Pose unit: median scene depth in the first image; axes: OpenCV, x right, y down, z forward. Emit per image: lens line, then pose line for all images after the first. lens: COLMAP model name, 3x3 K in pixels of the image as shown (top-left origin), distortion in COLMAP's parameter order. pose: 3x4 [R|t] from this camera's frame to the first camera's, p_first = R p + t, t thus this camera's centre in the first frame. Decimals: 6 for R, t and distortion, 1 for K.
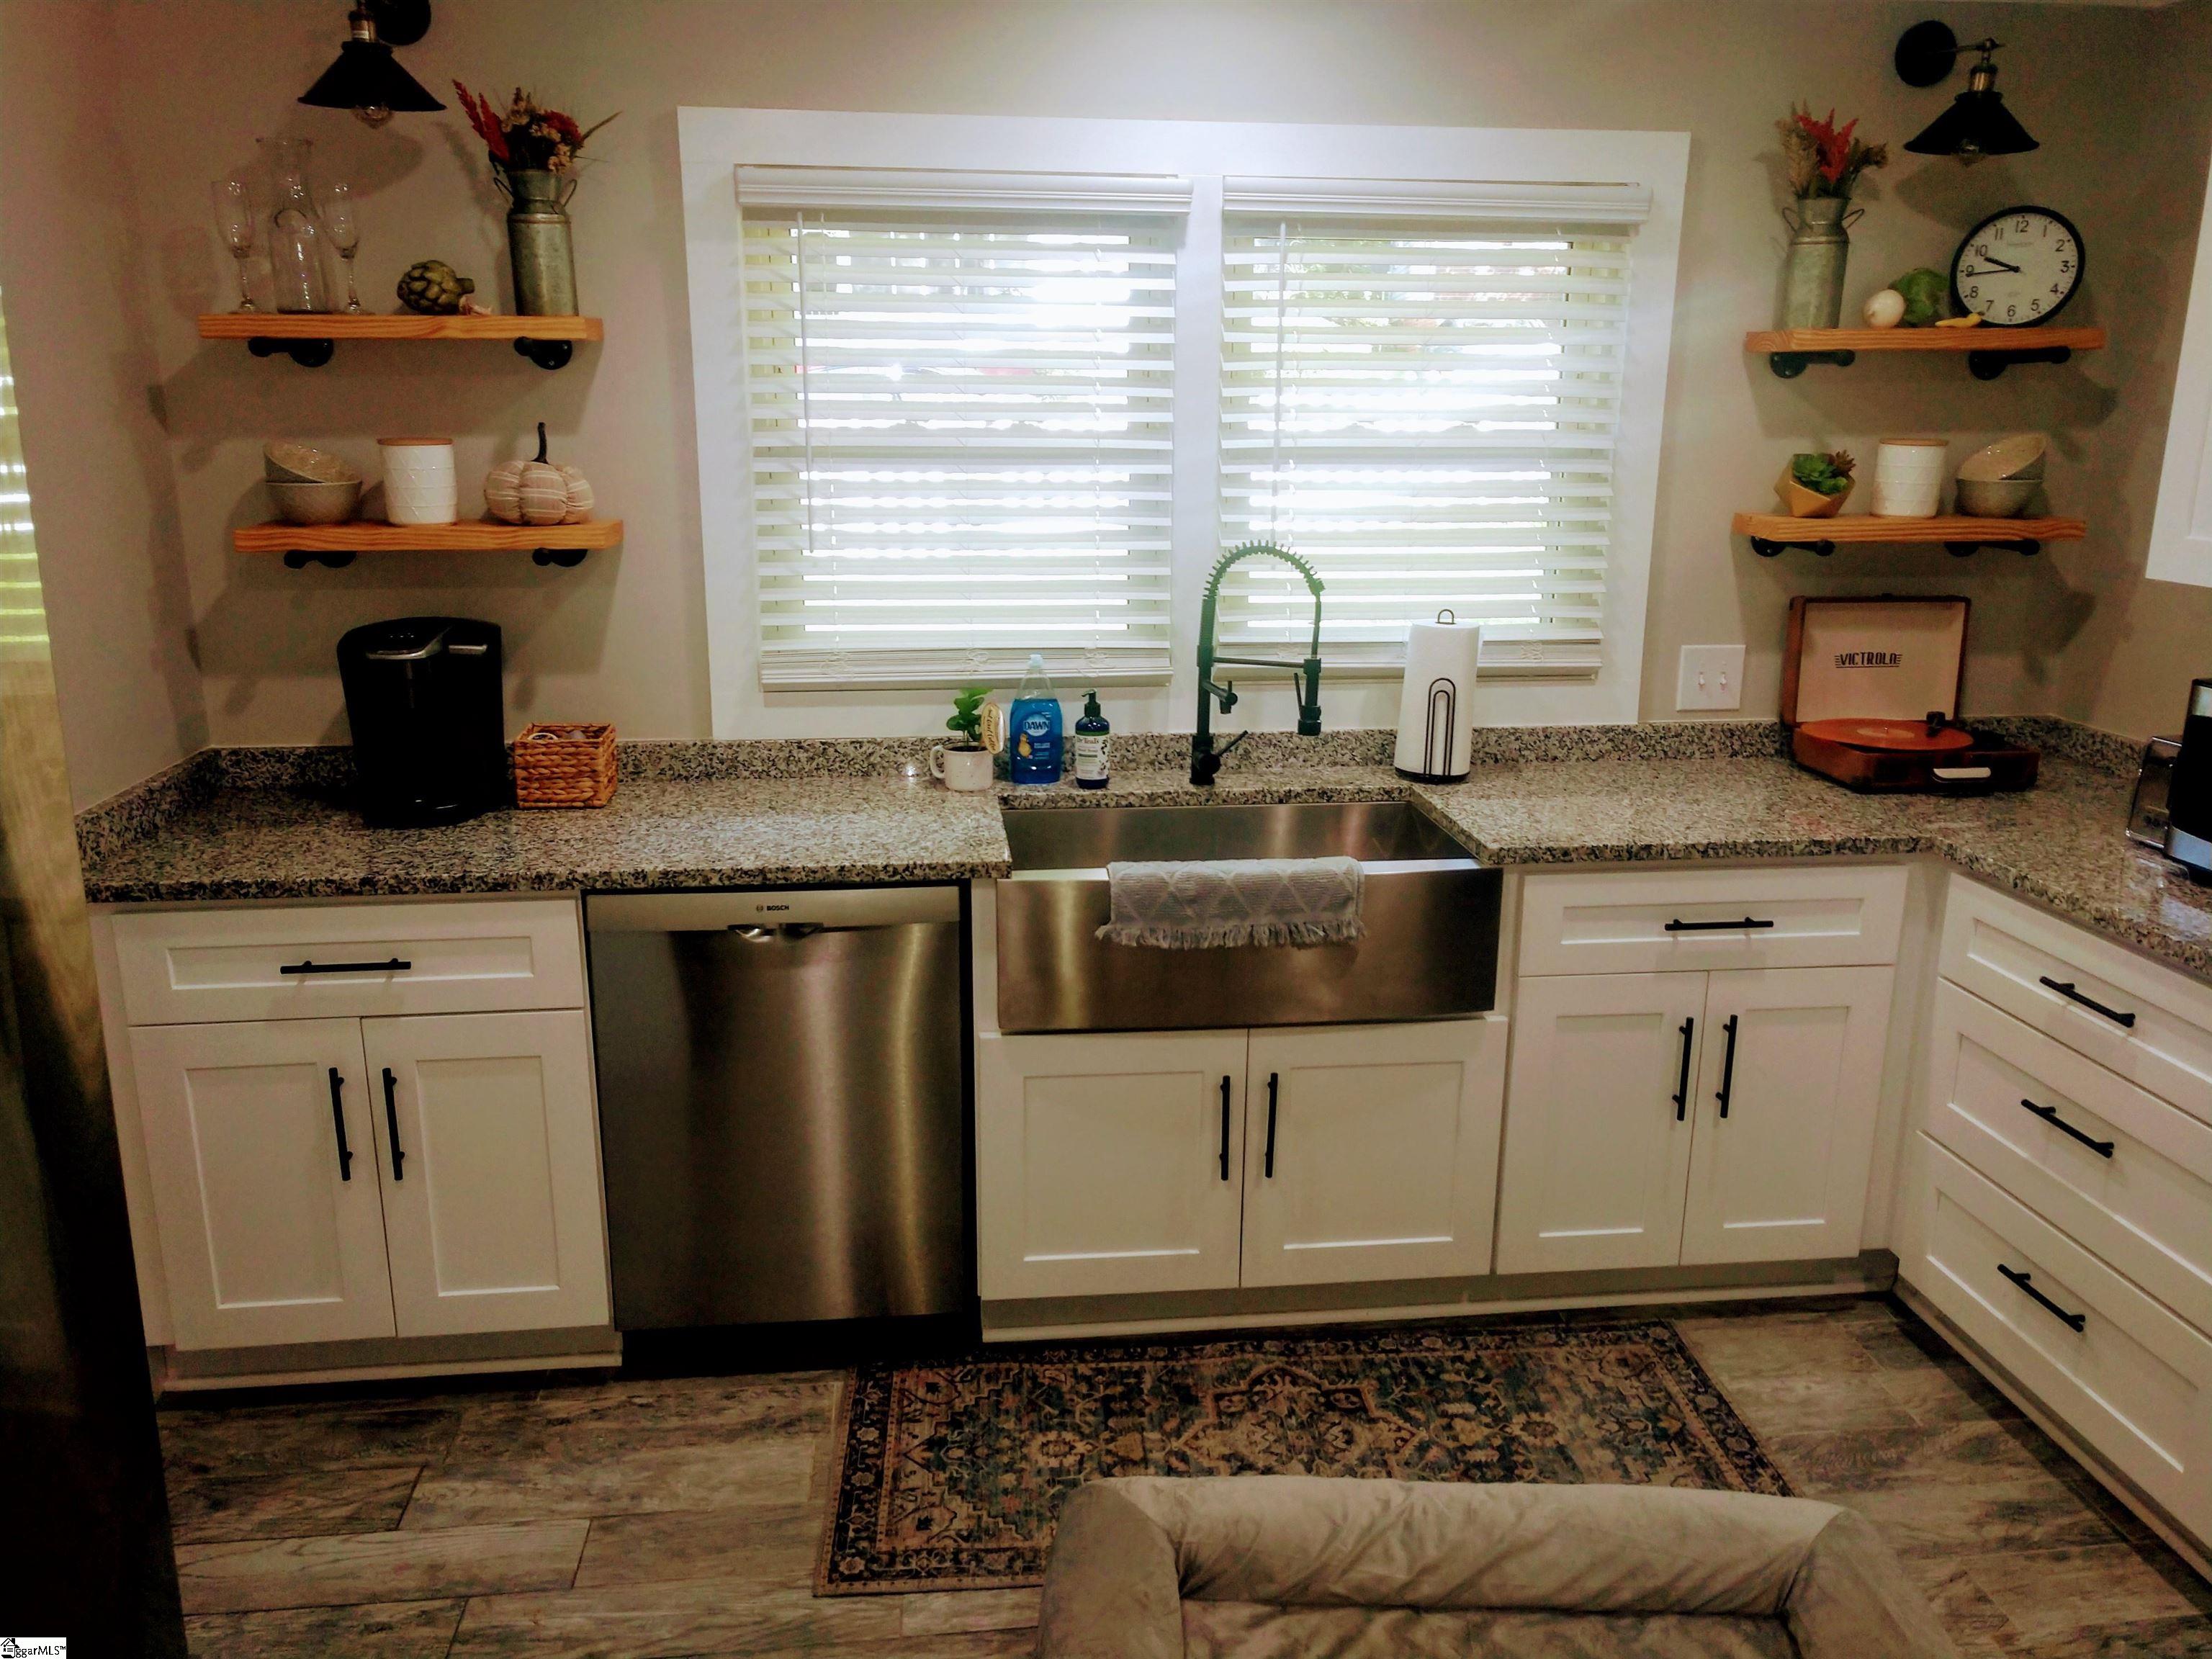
lens RADIAL K [[1690.7, 0, 1106.0], [0, 1690.7, 829.5], [0, 0, 1]] dist [0.005662, 0.045265]
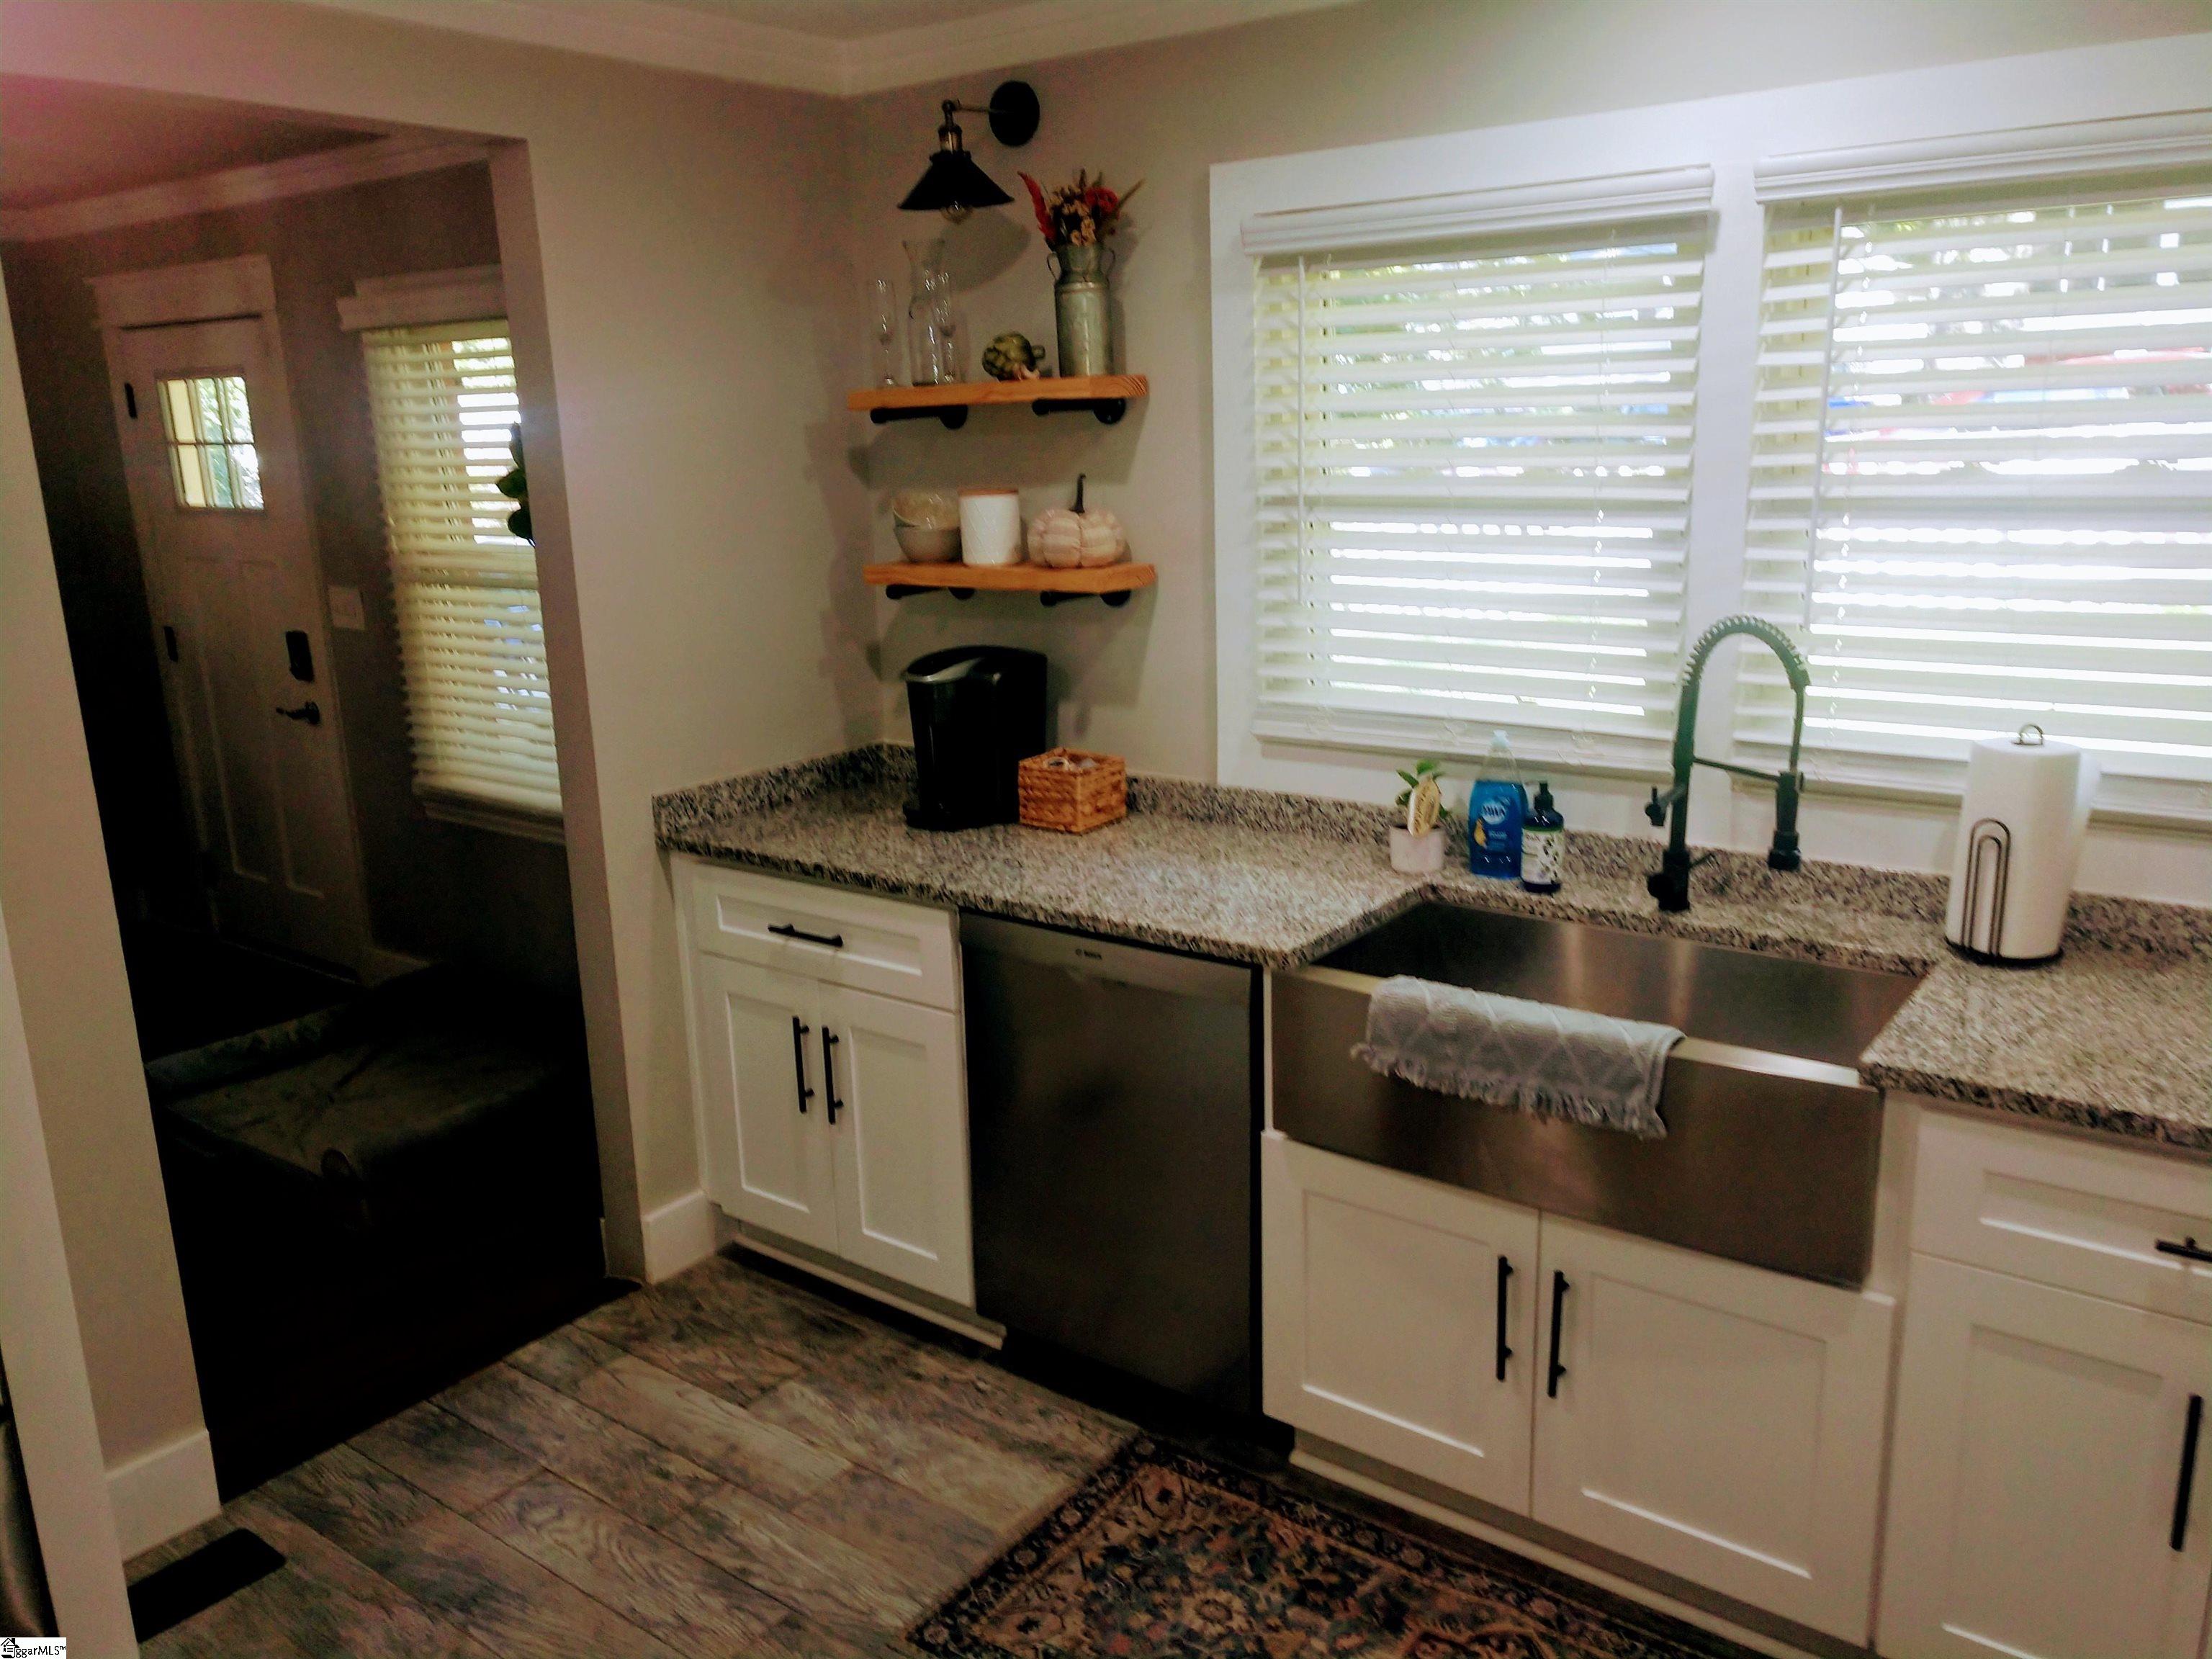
lens RADIAL K [[1690.7, 0, 1106.0], [0, 1690.7, 829.5], [0, 0, 1]] dist [0.005662, 0.045265]
pose [[0.727427, 0.136878, -0.672395, 0.443098], [-0.143522, 0.988579, 0.045974, -0.069469], [0.671008, 0.063061, 0.738764, 0.232279]]
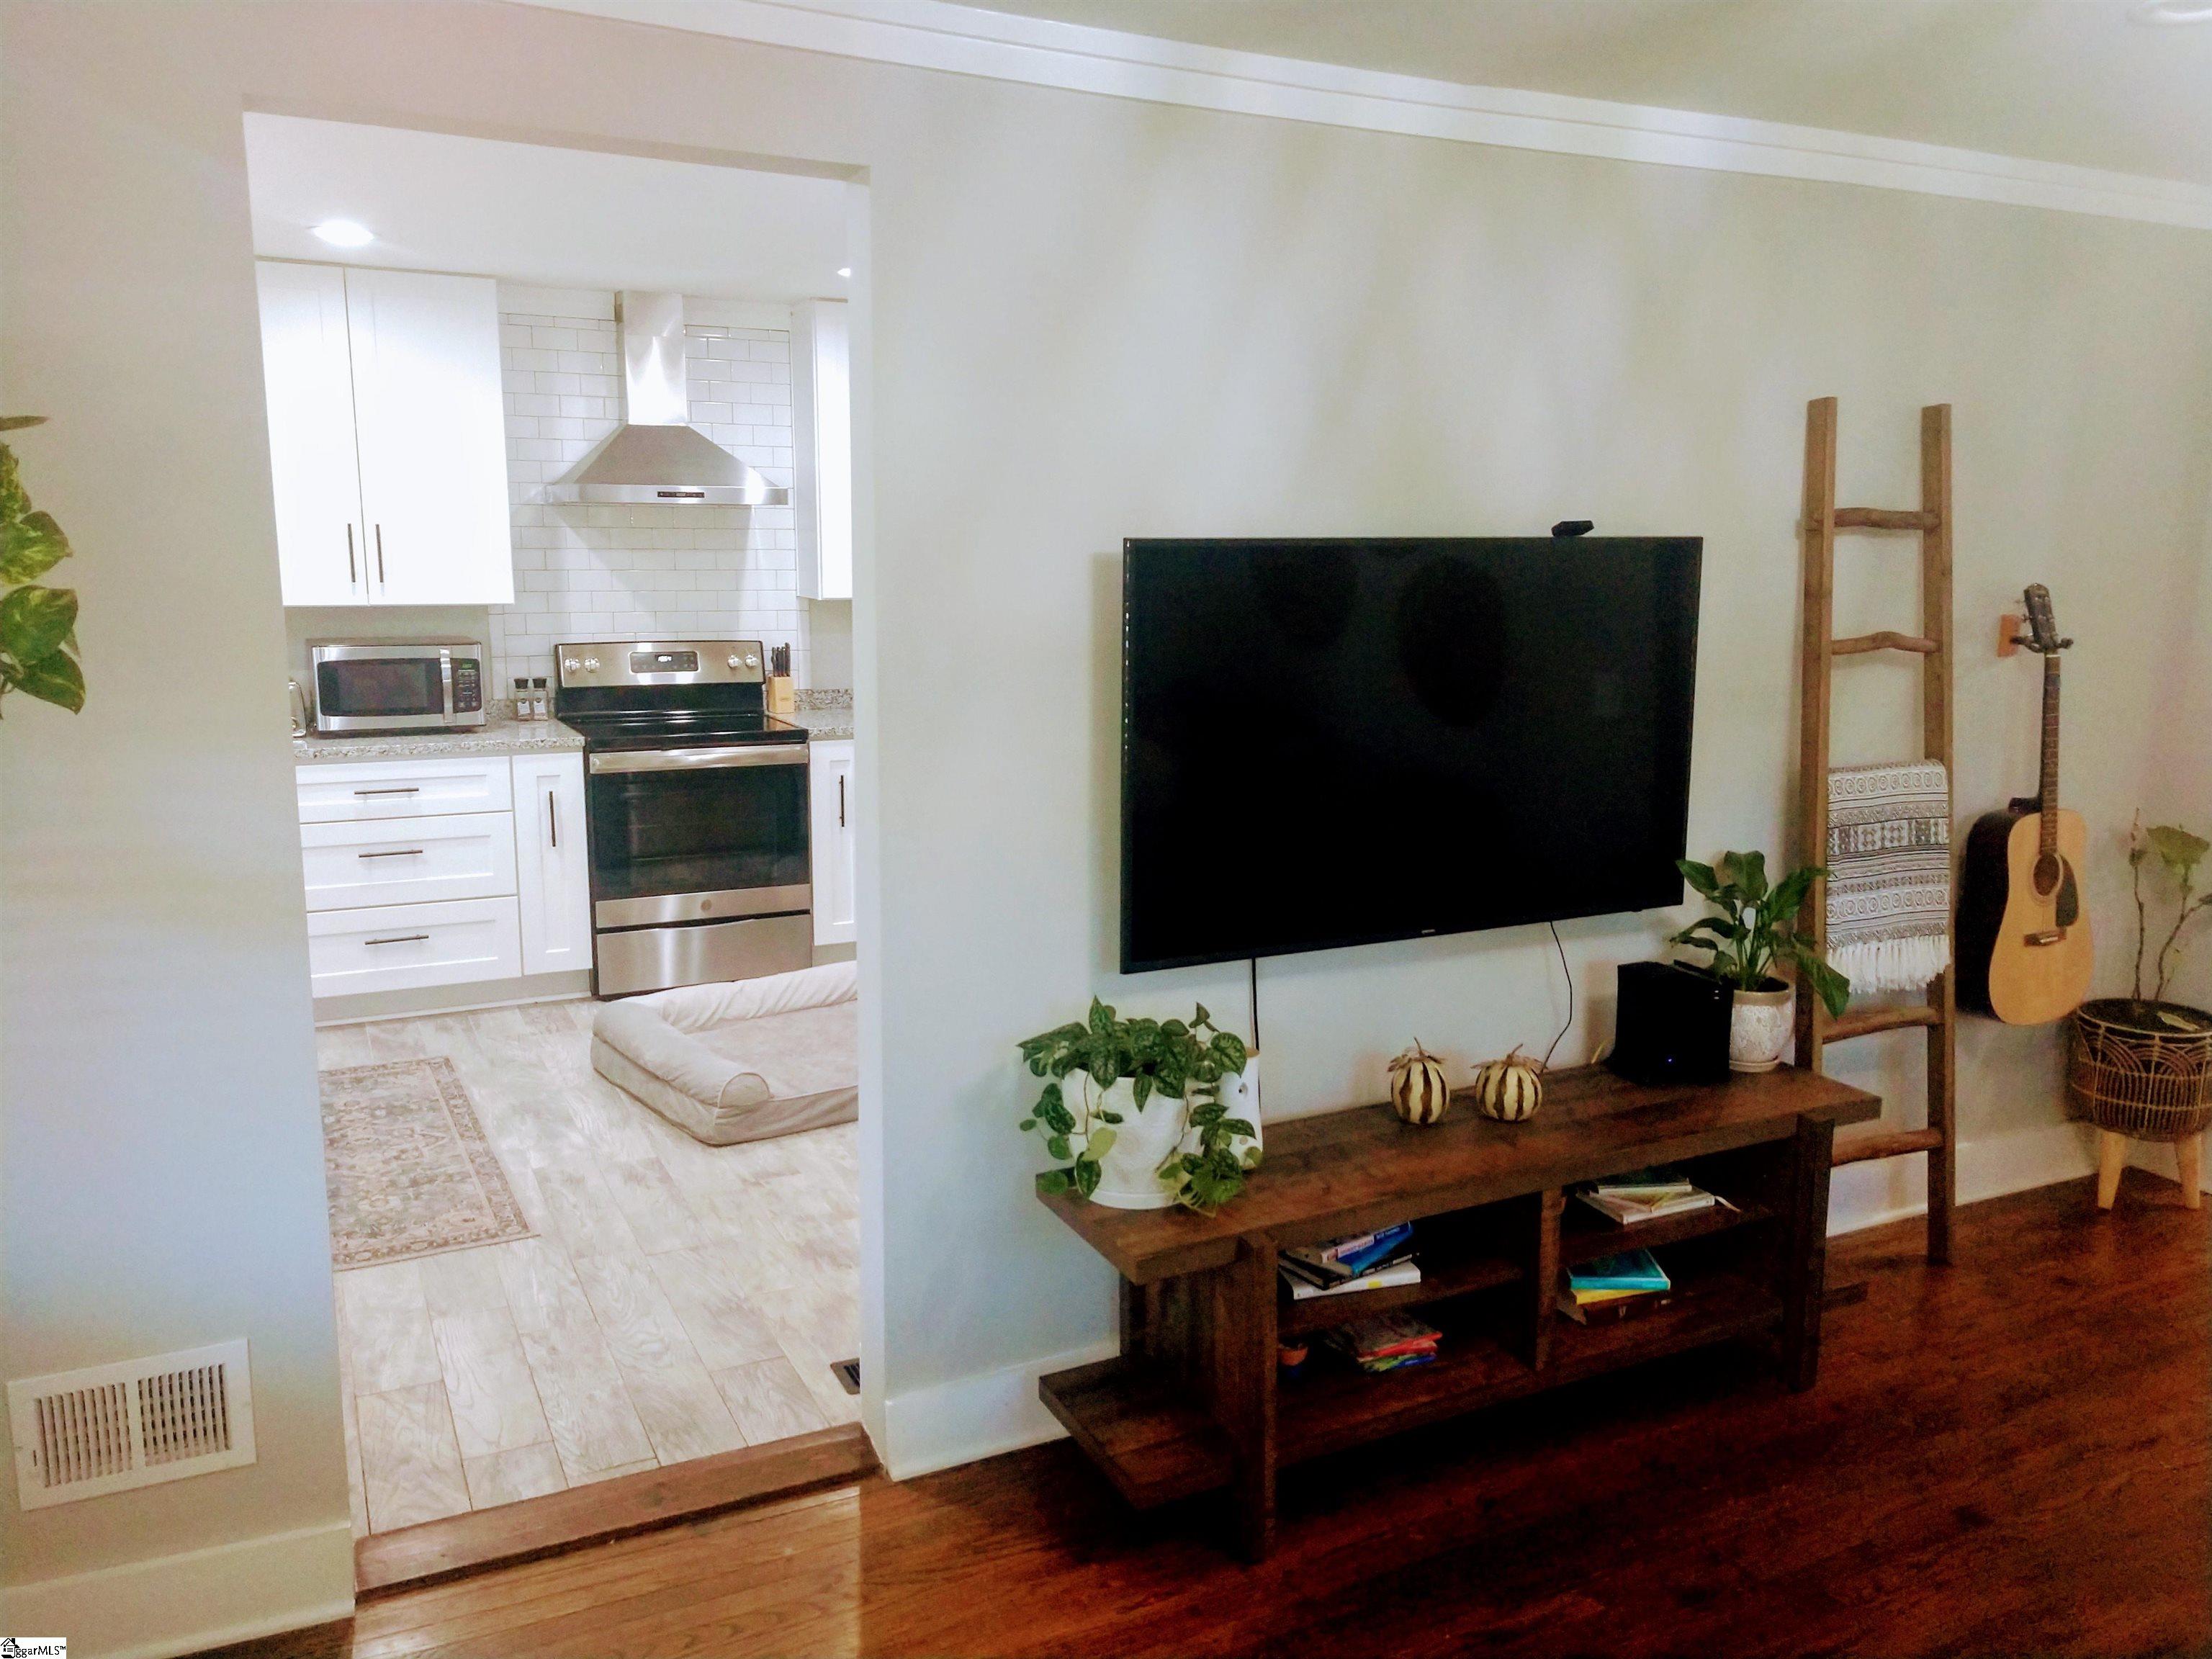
lens RADIAL K [[1690.7, 0, 1106.0], [0, 1690.7, 829.5], [0, 0, 1]] dist [0.005662, 0.045265]
pose [[-0.339579, -0.170190, 0.925052, -1.482617], [0.226481, 0.939762, 0.256035, -0.170143], [-0.912903, 0.296451, -0.280579, 0.676054]]
